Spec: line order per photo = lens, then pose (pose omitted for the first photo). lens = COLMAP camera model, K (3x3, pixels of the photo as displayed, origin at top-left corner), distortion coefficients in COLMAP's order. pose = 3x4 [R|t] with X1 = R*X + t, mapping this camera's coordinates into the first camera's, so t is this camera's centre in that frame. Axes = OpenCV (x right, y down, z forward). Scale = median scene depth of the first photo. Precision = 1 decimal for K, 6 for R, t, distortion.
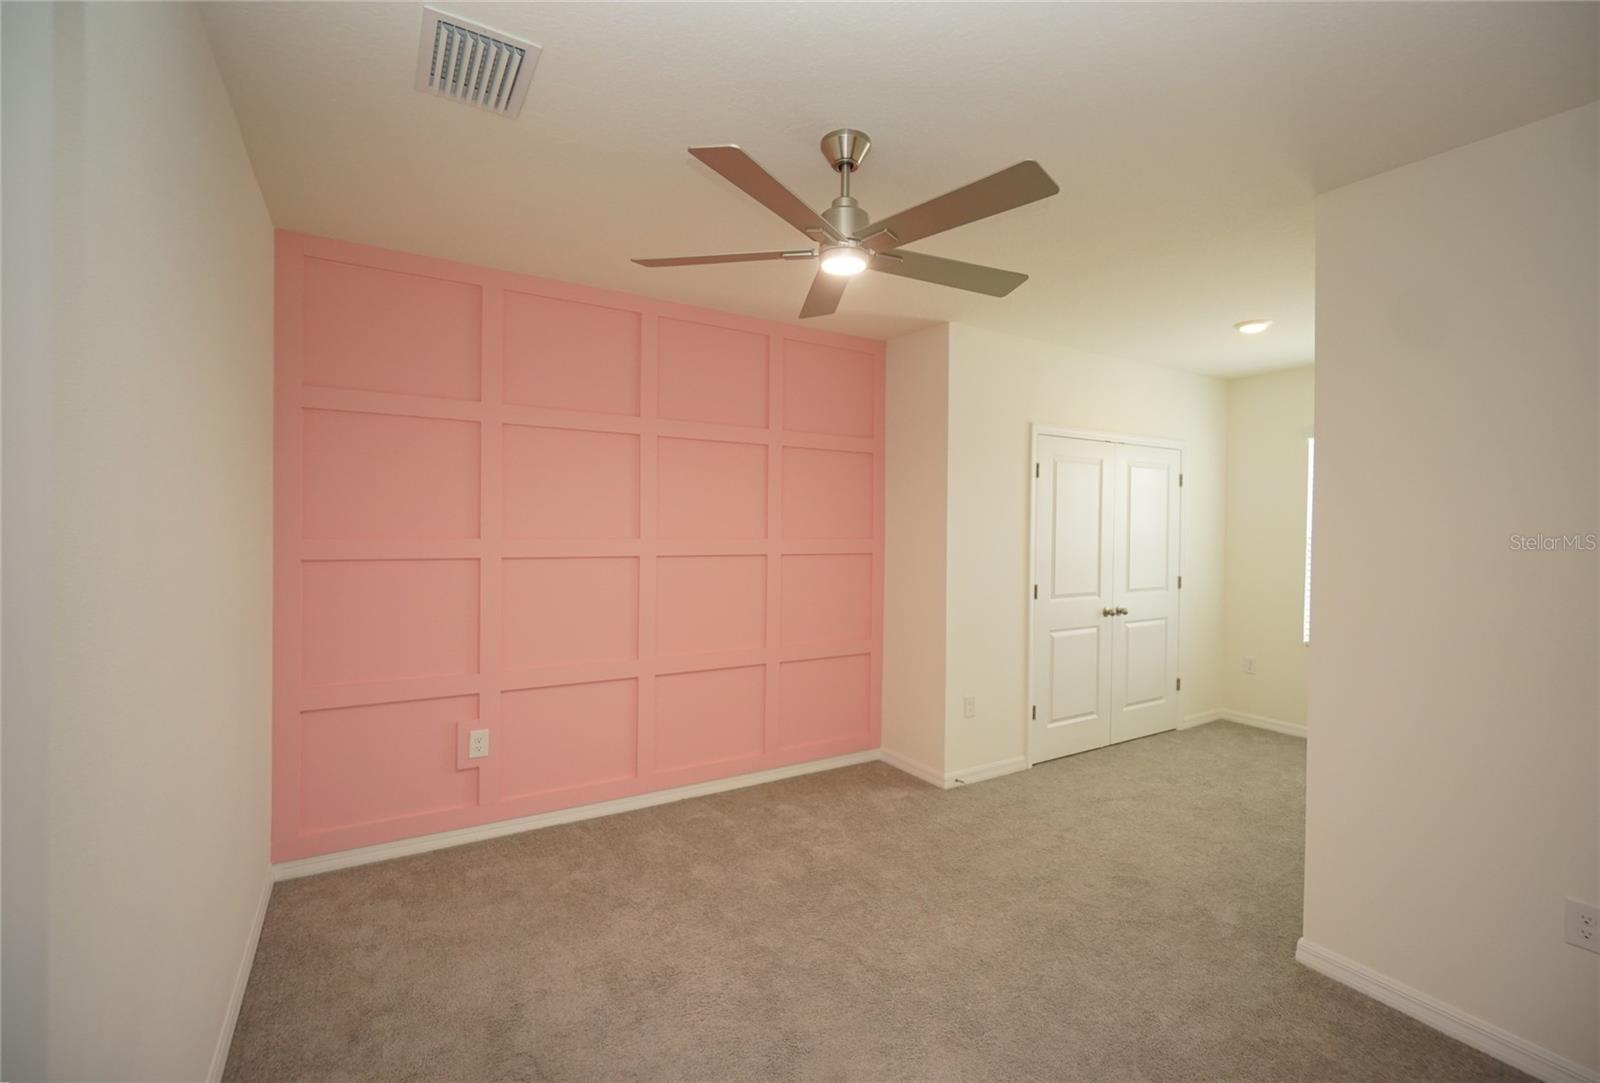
lens RADIAL K [[722.4, 0, 805.2], [0, 722.4, 541.8], [0, 0, 1]] dist [0.009832, 0.000152]
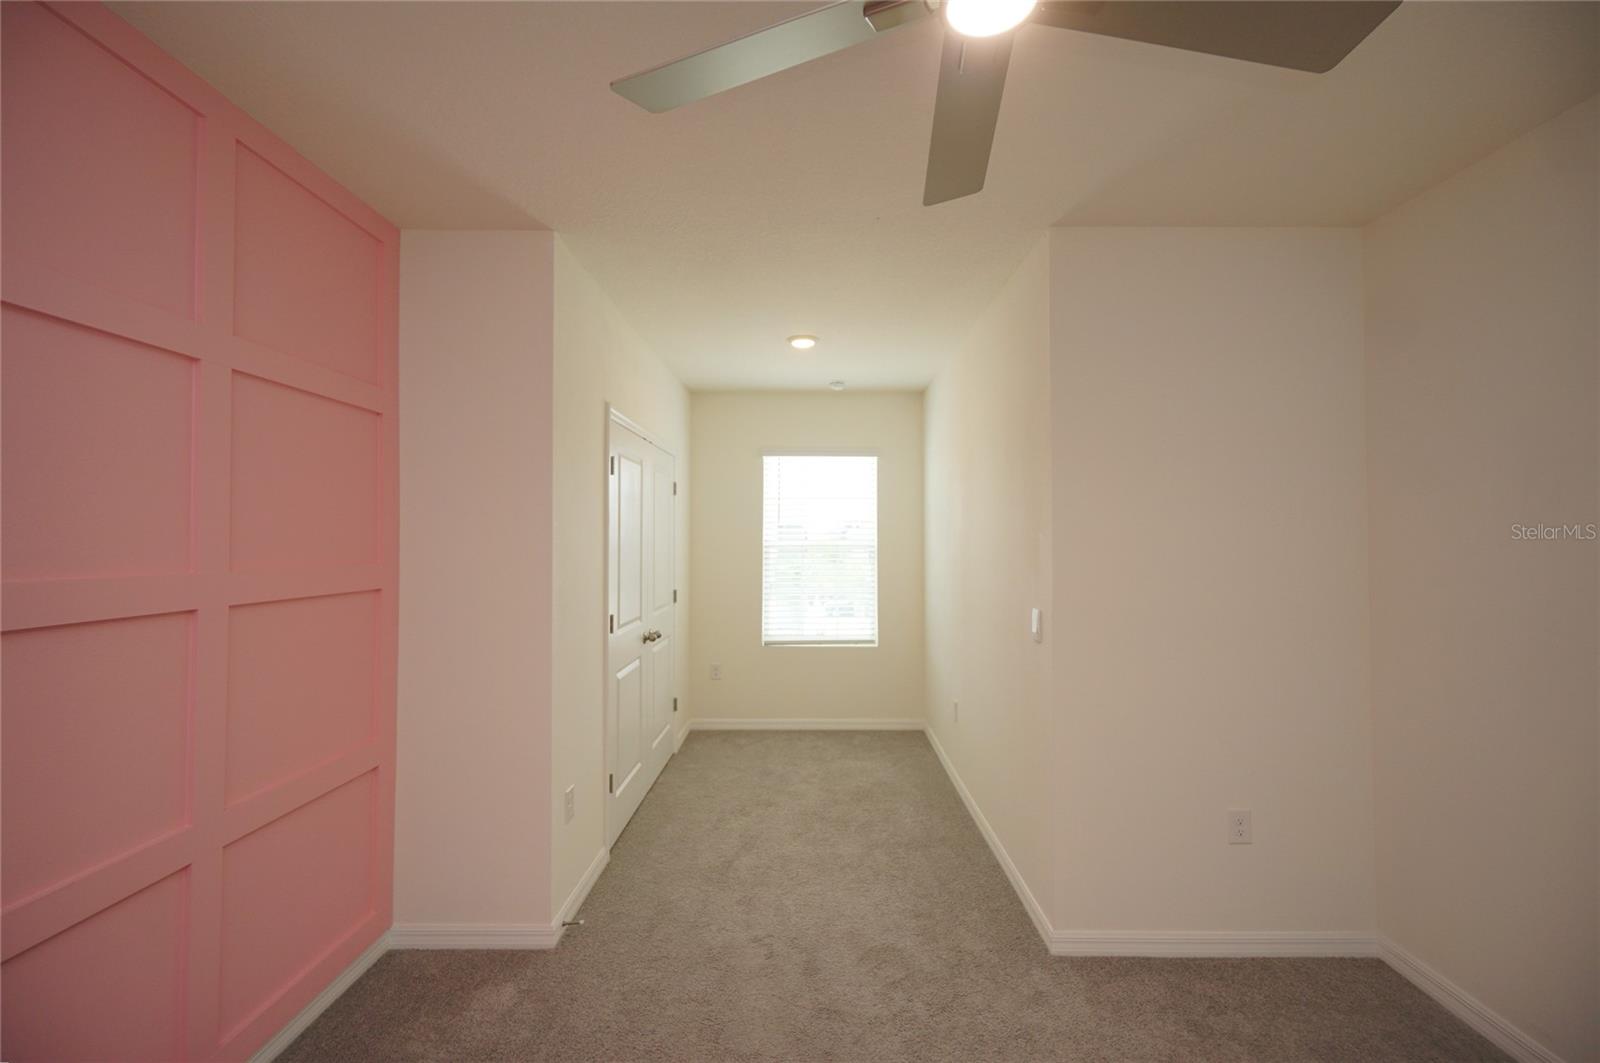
lens RADIAL K [[699.9, 0, 805.6], [0, 699.9, 528.5], [0, 0, 1]] dist [-0.005159, 0.001702]
pose [[0.518514, 0.002618, 0.855065, -0.219028], [0.024913, 0.999525, -0.018167, -0.014403], [-0.854706, 0.030722, 0.518202, 0.463524]]
